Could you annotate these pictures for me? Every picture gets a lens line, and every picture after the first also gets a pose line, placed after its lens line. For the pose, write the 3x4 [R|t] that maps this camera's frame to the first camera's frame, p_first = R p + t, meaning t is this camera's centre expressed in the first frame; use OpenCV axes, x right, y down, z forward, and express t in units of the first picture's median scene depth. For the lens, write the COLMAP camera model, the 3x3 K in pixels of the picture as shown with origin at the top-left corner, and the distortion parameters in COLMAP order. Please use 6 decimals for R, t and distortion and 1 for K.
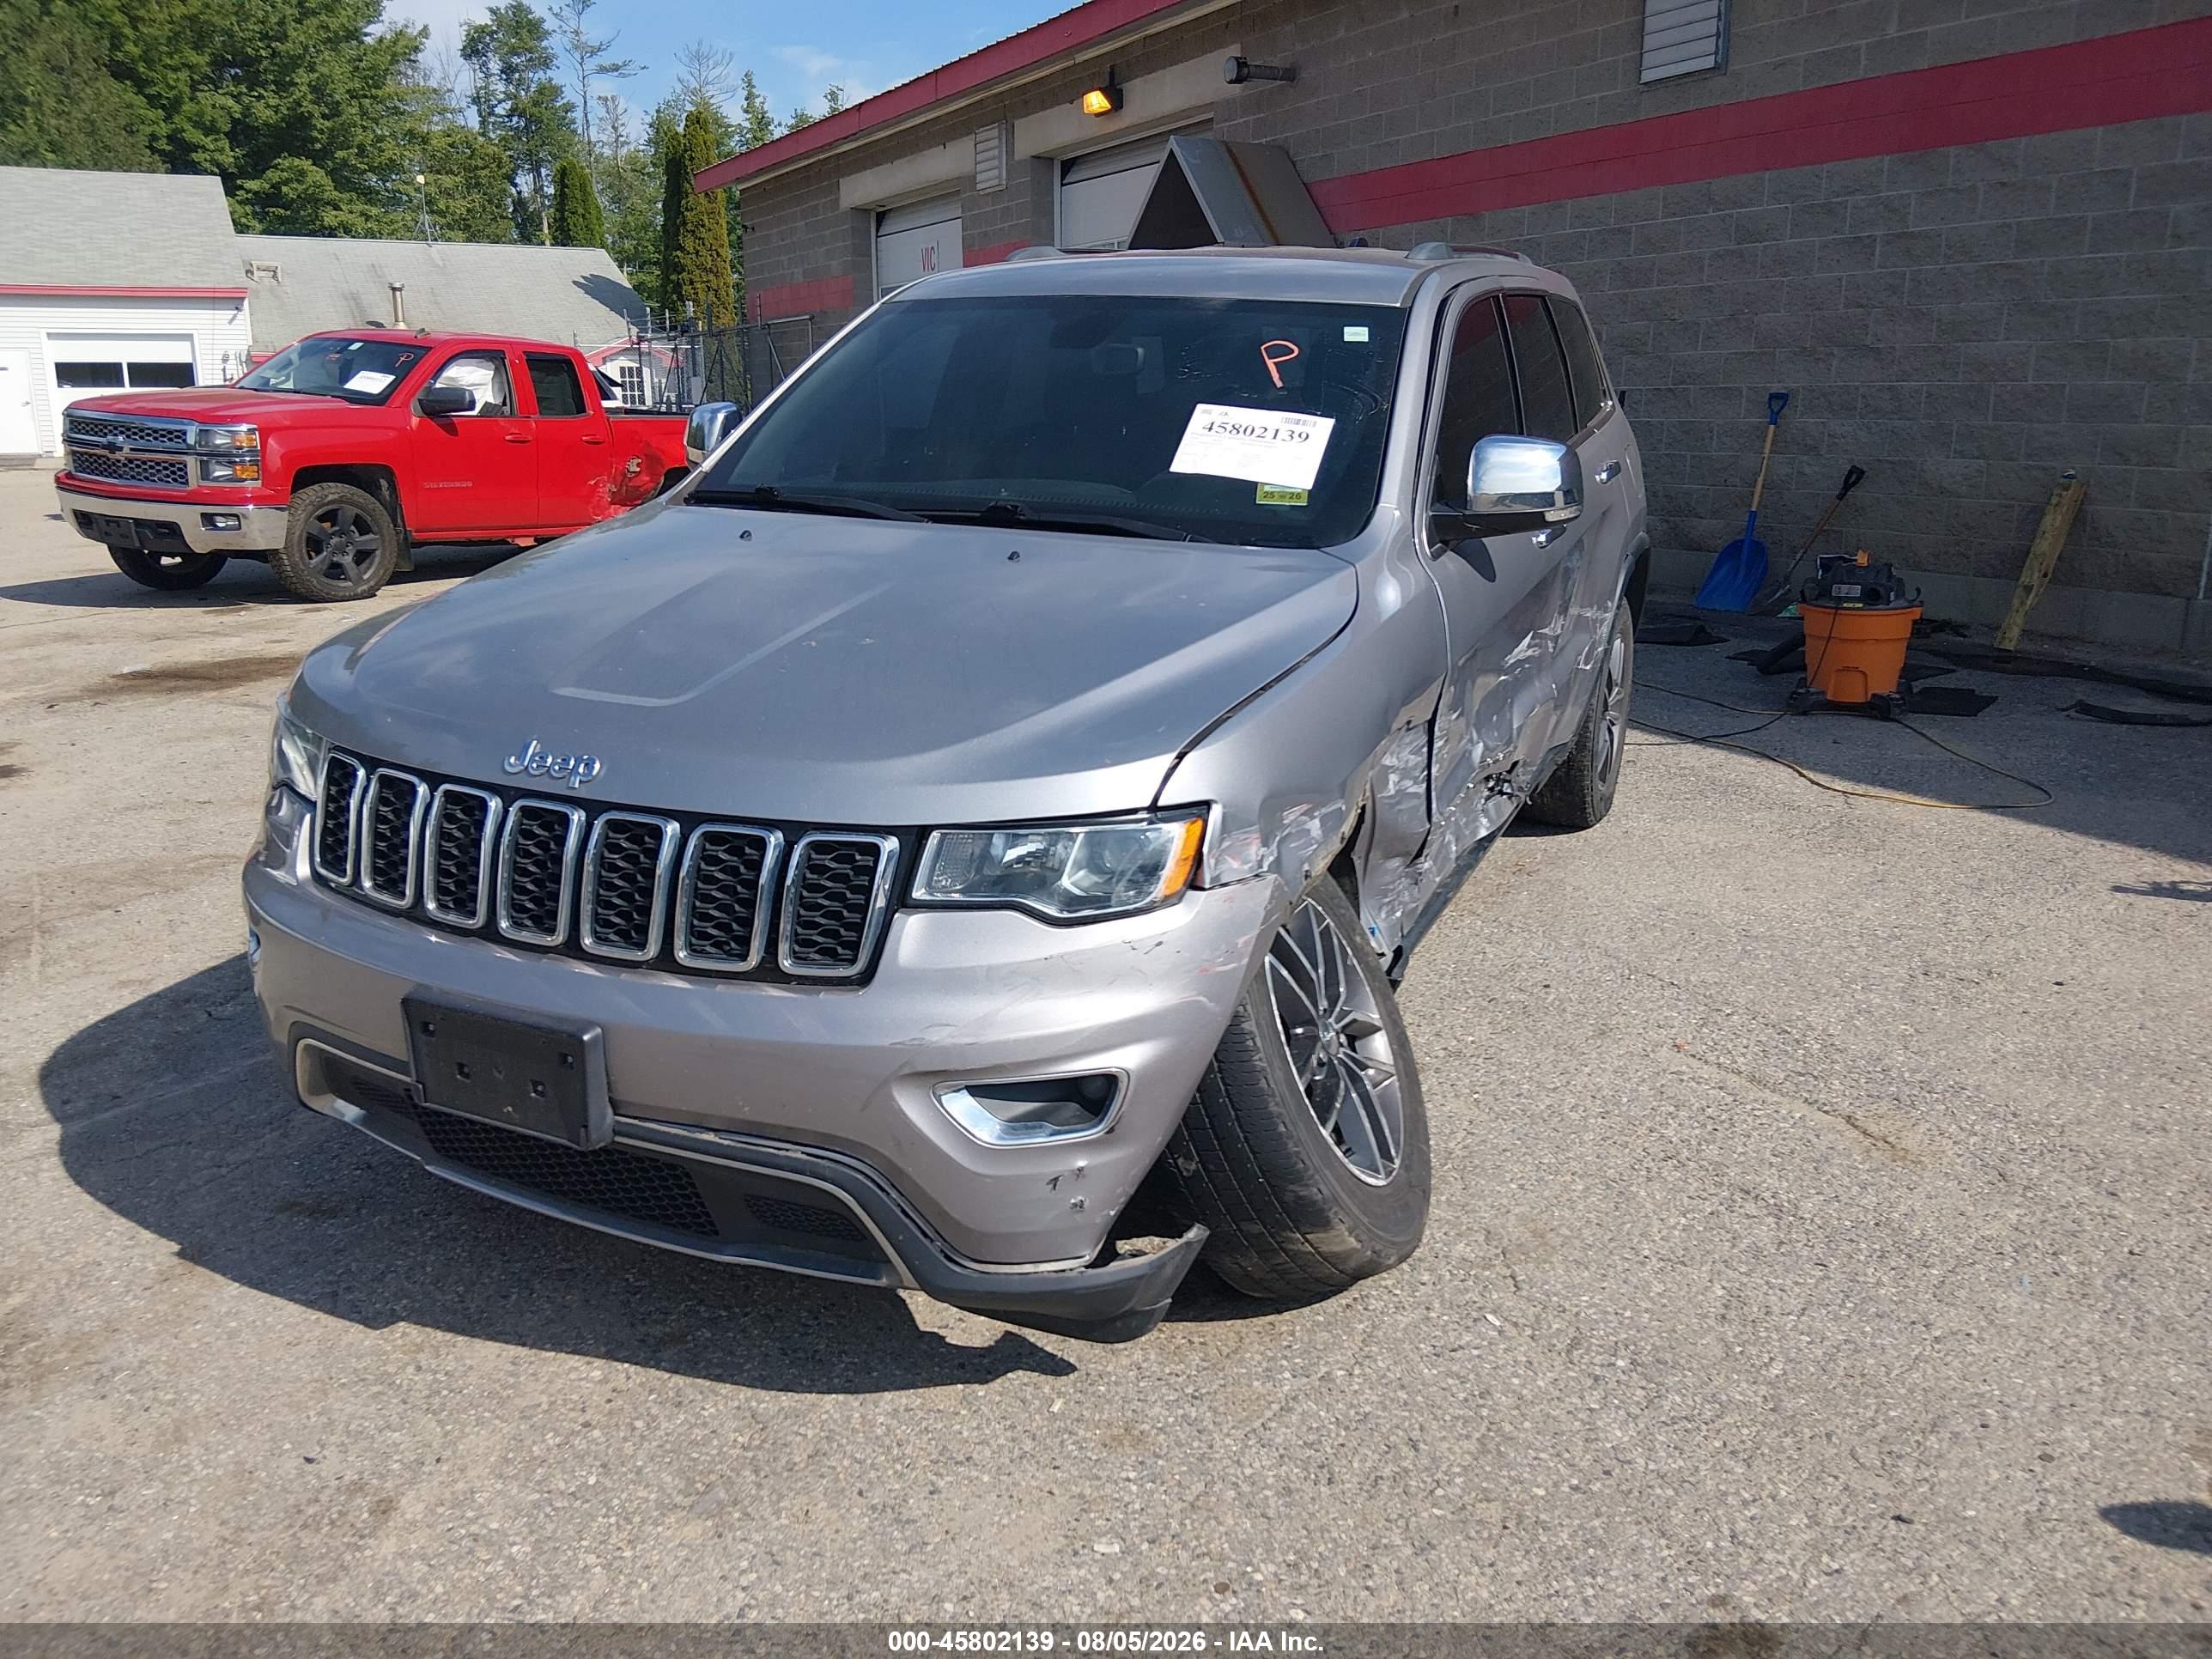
lens RADIAL K [[1743.1, 0, 1112.0], [0, 1743.1, 858.2], [0, 0, 1]] dist [0.053007, -0.080787]
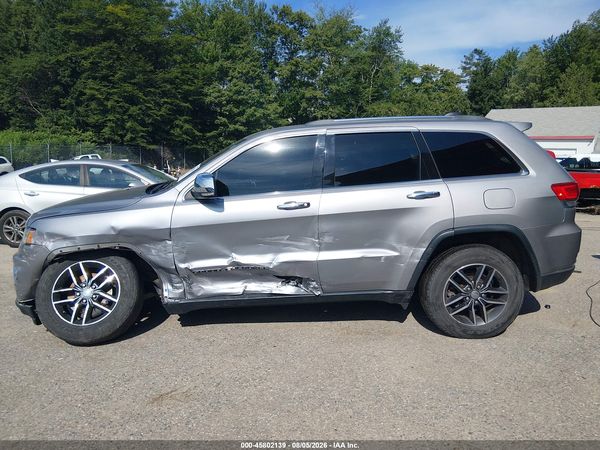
lens RADIAL K [[472.8, 0, 292.2], [0, 472.8, 213.5], [0, 0, 1]] dist [0.053007, -0.080787]
pose [[0.408605, 0.120437, -0.904730, 1.264125], [-0.259548, 0.965664, 0.011328, -0.221460], [0.875030, 0.230193, 0.425834, 0.775096]]
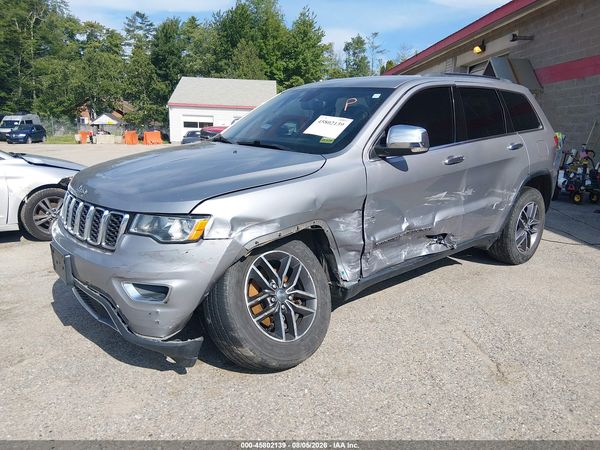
lens RADIAL K [[472.8, 0, 295.5], [0, 472.8, 227.8], [0, 0, 1]] dist [0.053007, -0.080787]
pose [[0.901658, 0.107583, -0.418854, 0.445546], [-0.136298, 0.989894, -0.039151, 0.005417], [0.410409, 0.092390, 0.907209, 0.155015]]
